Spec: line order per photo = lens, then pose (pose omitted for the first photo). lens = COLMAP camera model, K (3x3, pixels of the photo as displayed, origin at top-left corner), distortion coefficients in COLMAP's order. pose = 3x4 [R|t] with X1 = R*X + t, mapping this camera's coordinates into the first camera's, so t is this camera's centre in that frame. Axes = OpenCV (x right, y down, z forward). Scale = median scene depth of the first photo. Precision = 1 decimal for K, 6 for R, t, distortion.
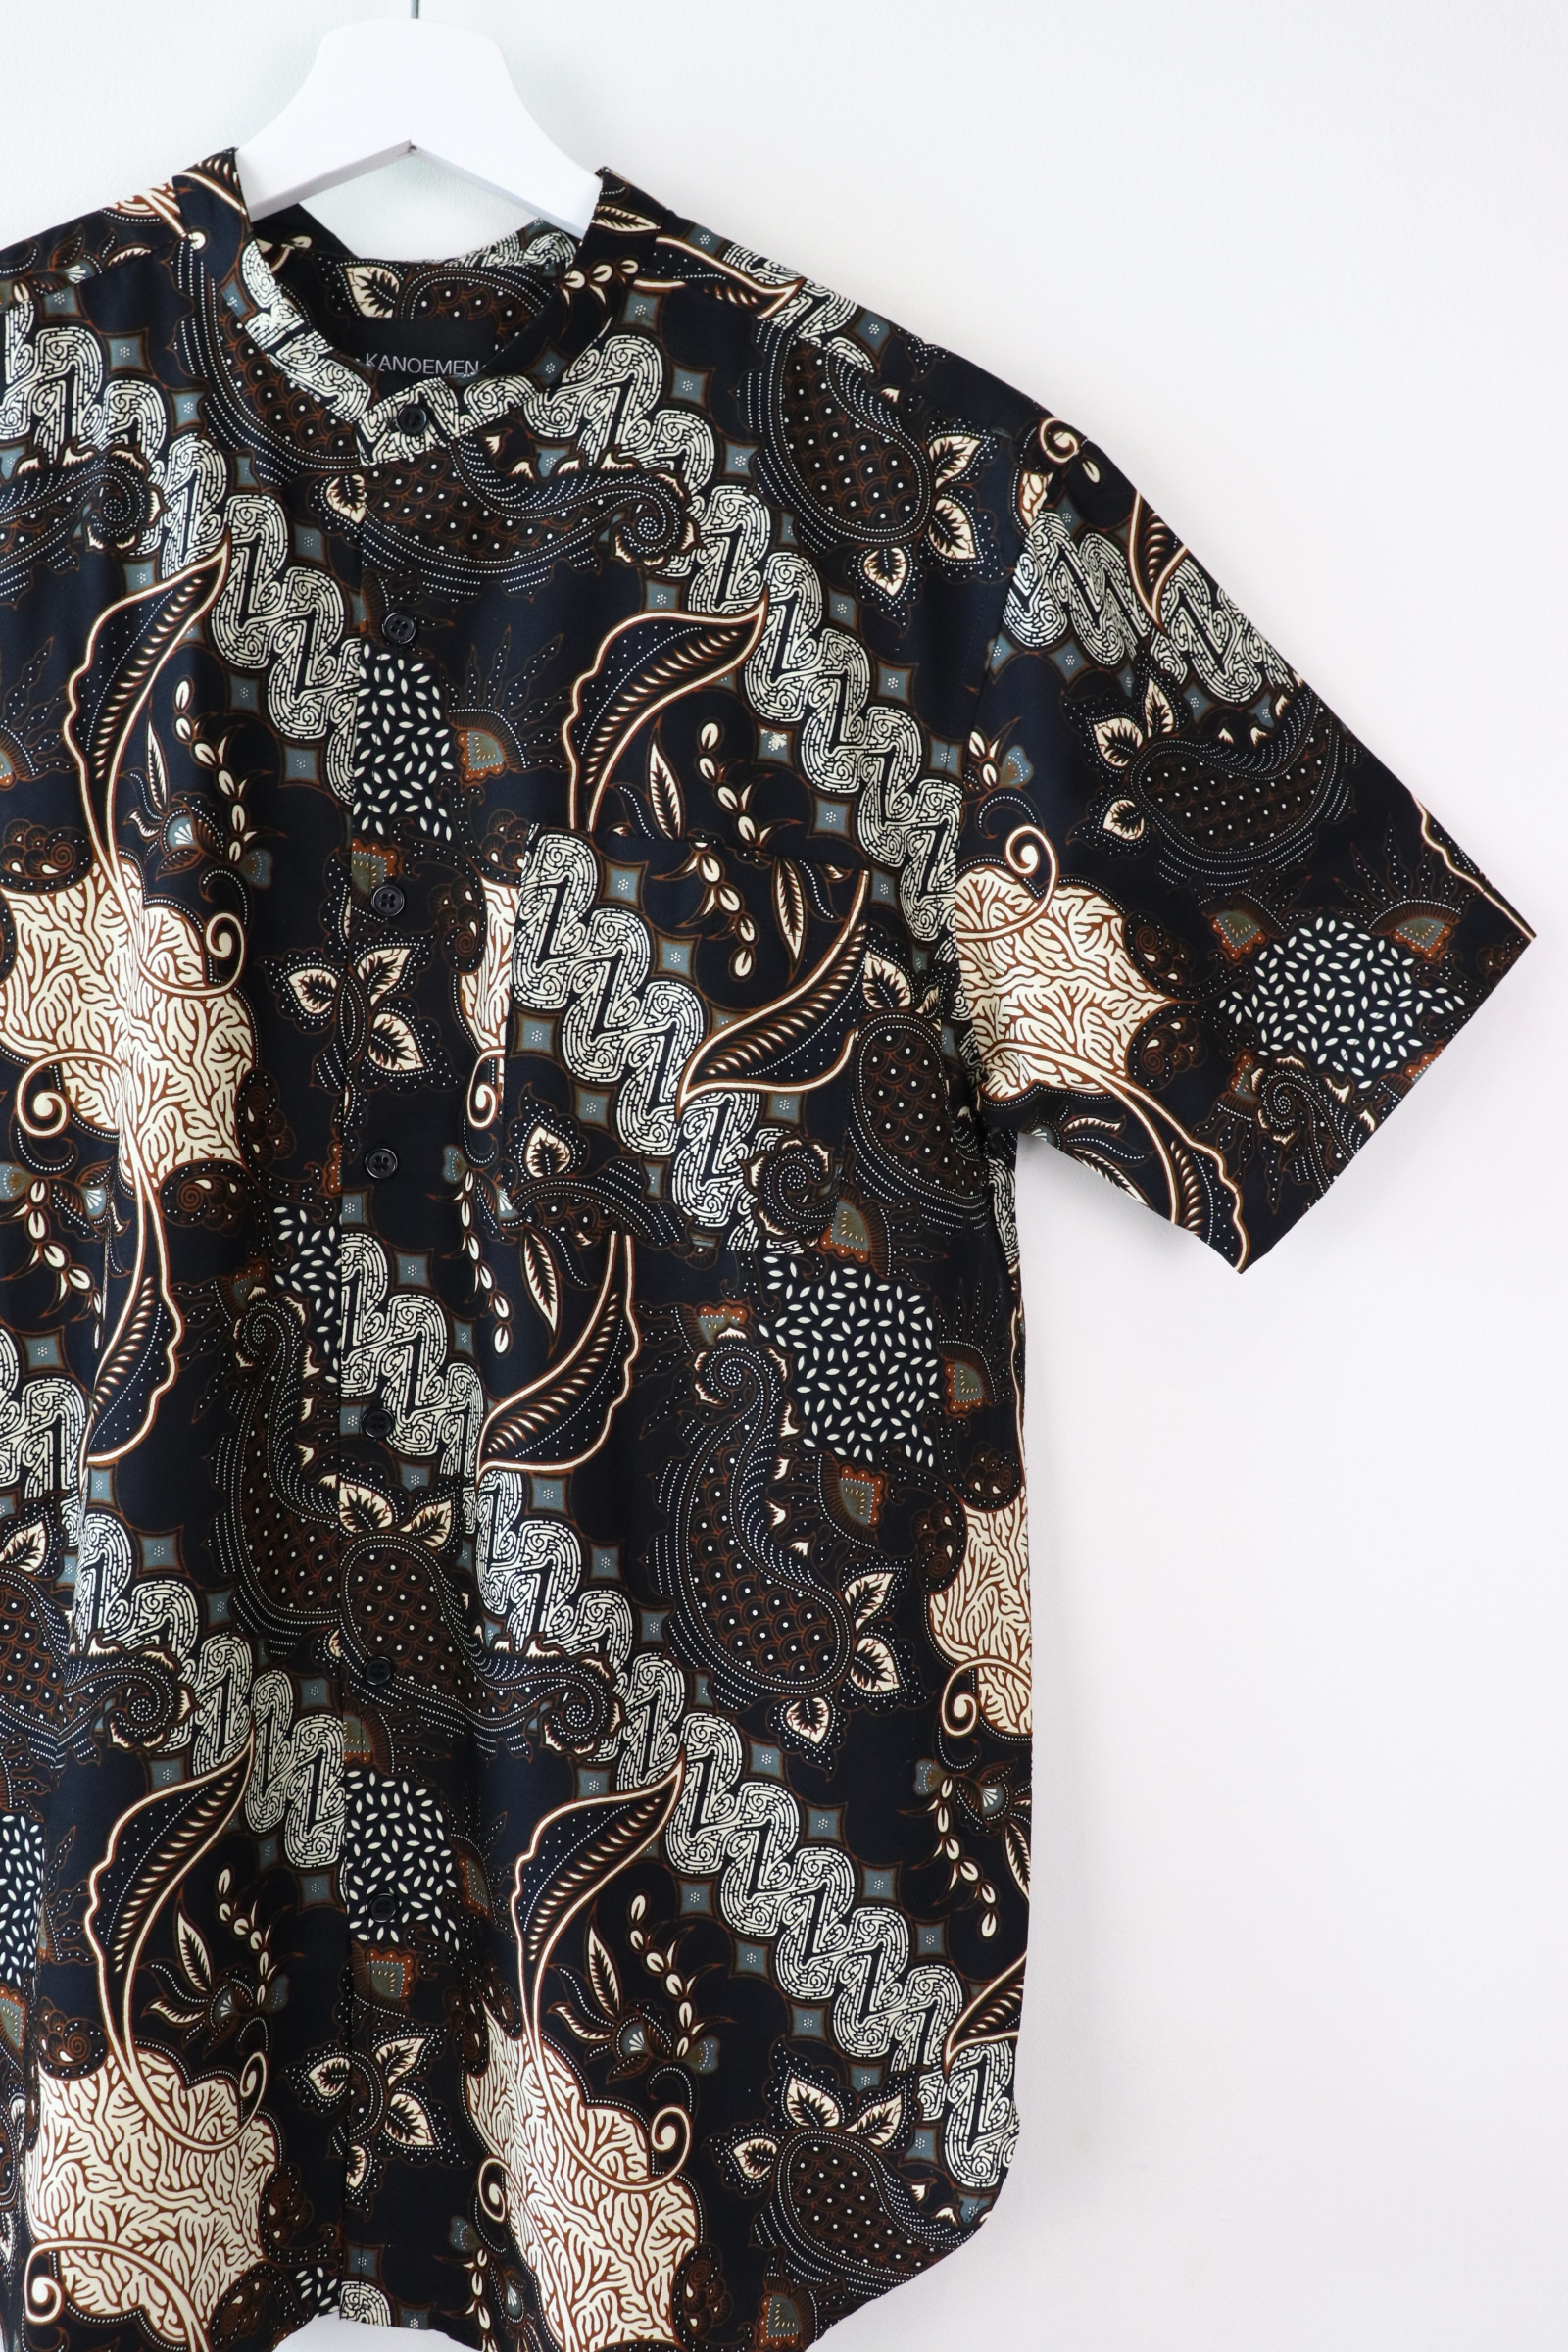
lens RADIAL K [[1907.2, 0, 792.1], [0, 1907.2, 1164.0], [0, 0, 1]] dist [-0.180911, 0.149753]
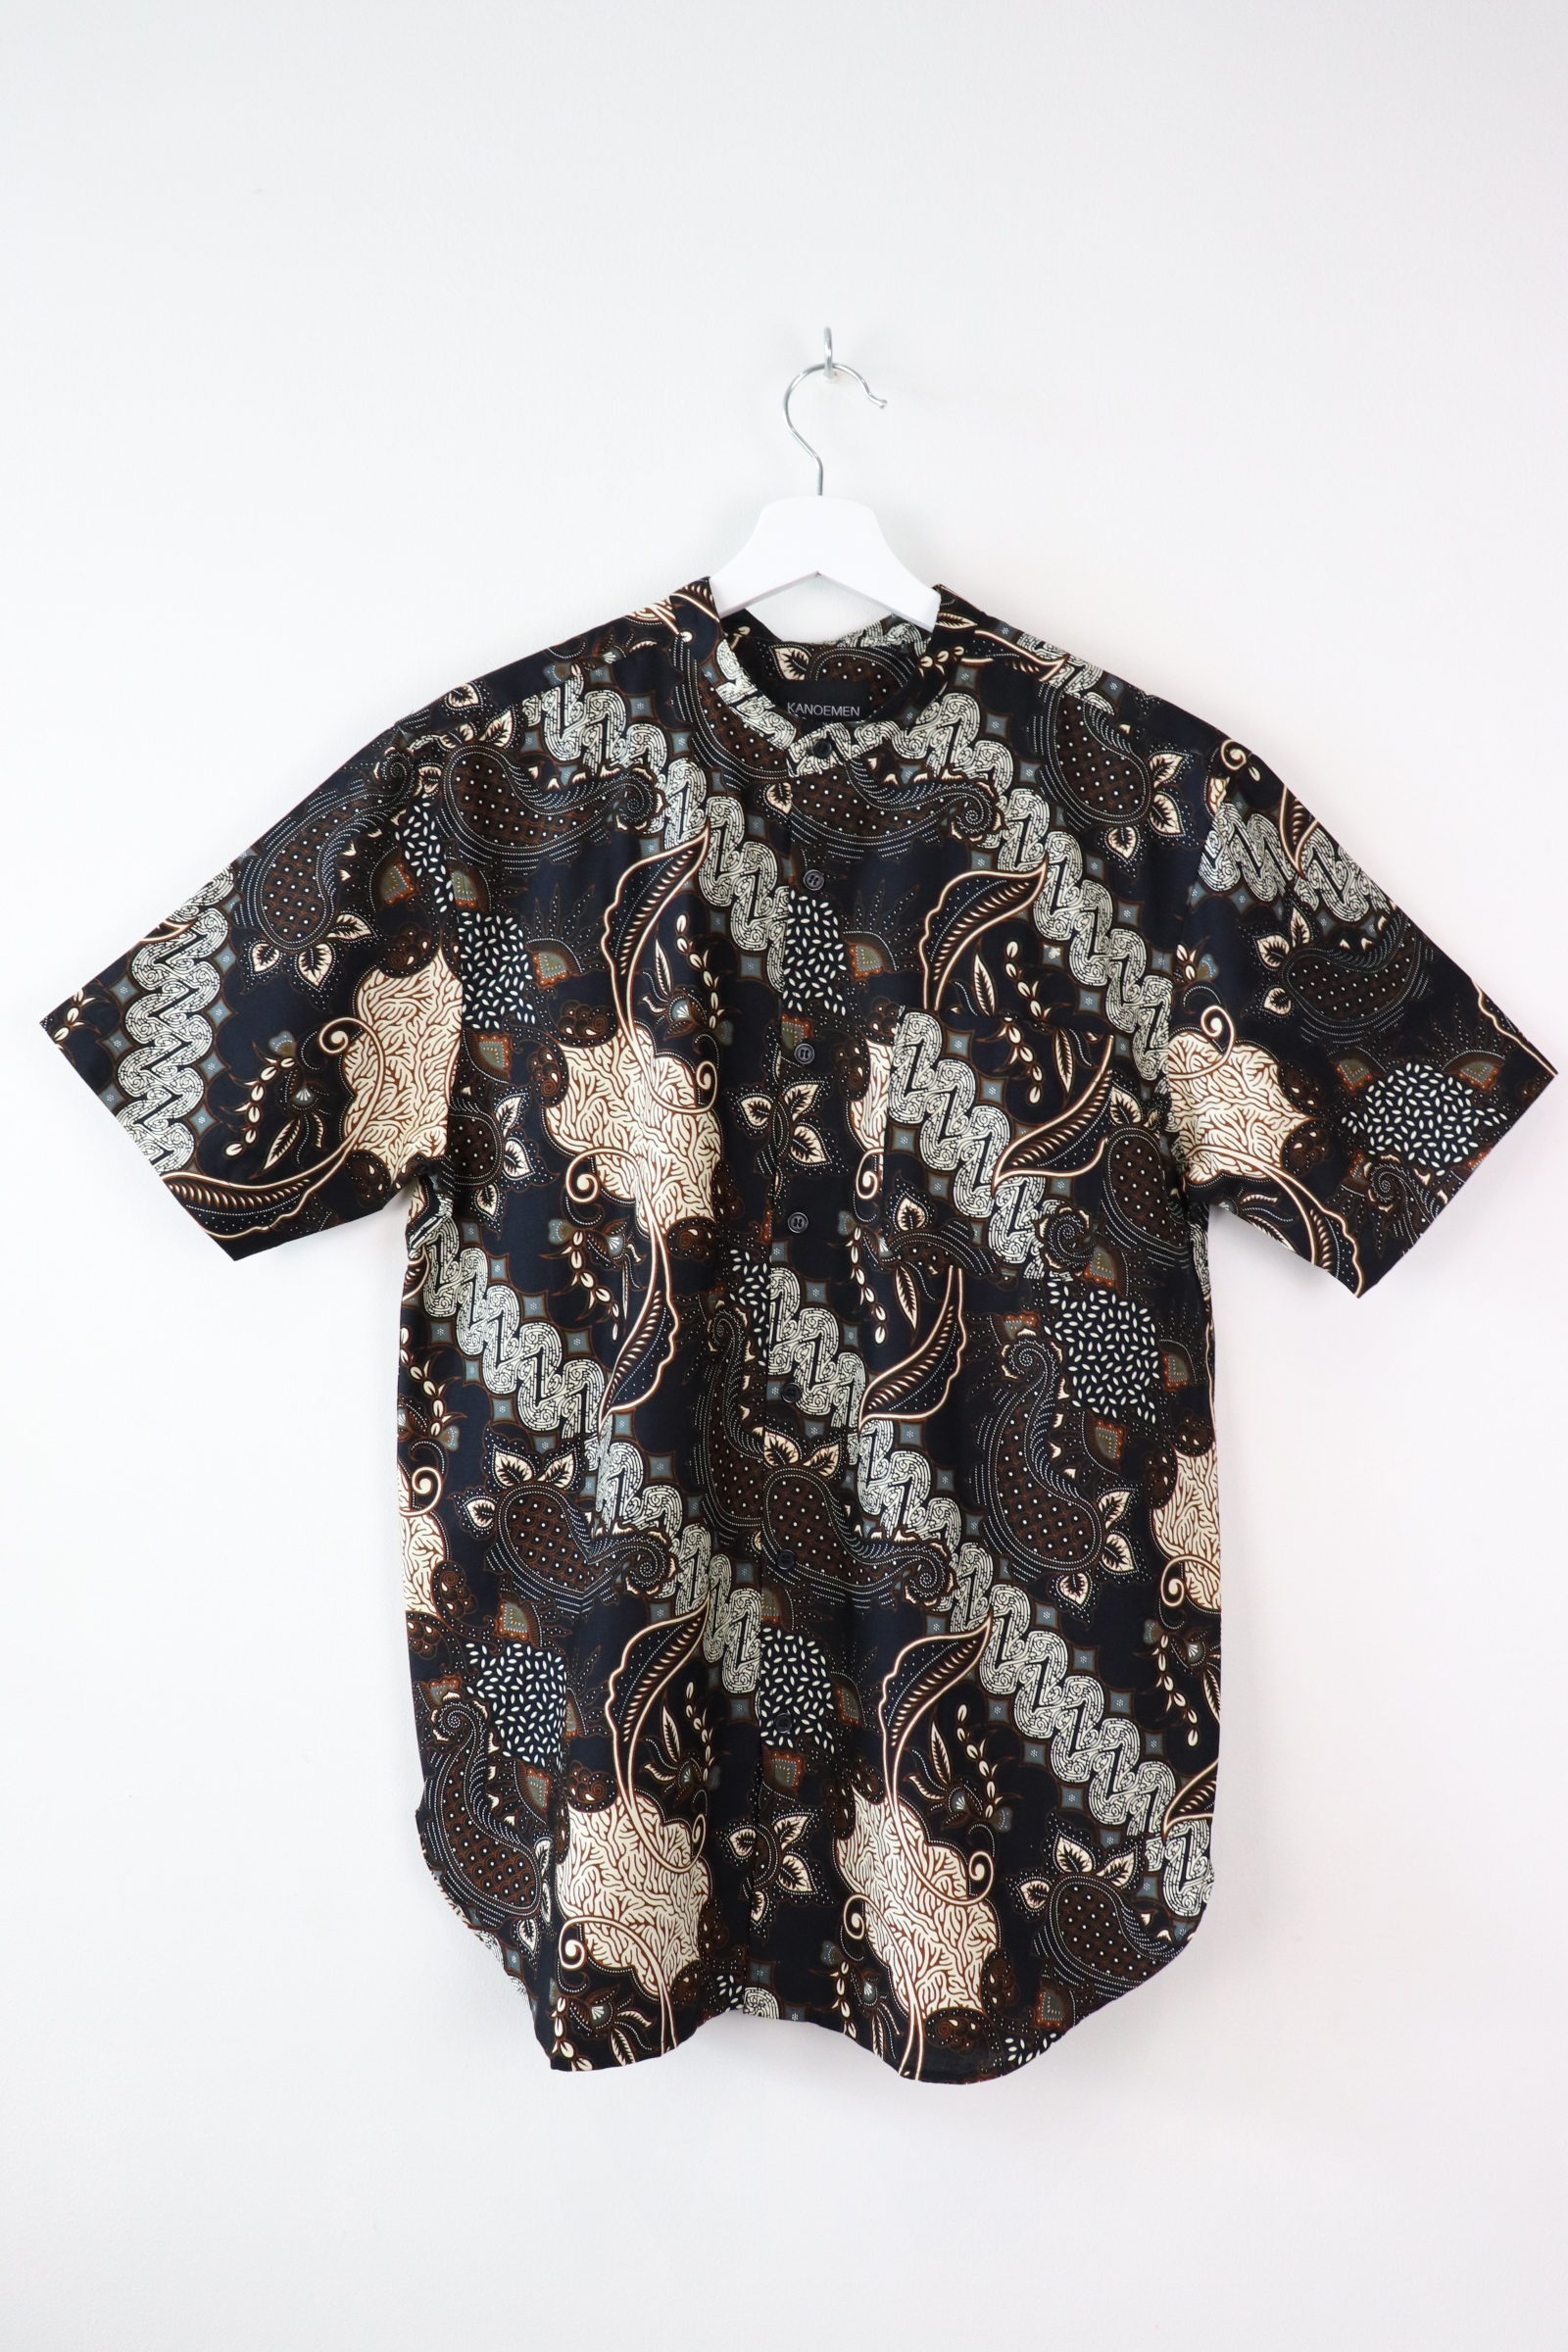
lens RADIAL K [[1907.2, 0, 792.1], [0, 1907.2, 1164.0], [0, 0, 1]] dist [-0.180911, 0.149753]
pose [[0.996739, 0.001098, -0.080687, -0.096438], [-0.006944, 0.997365, -0.072210, 0.064981], [0.080395, 0.072534, 0.994120, -0.557881]]
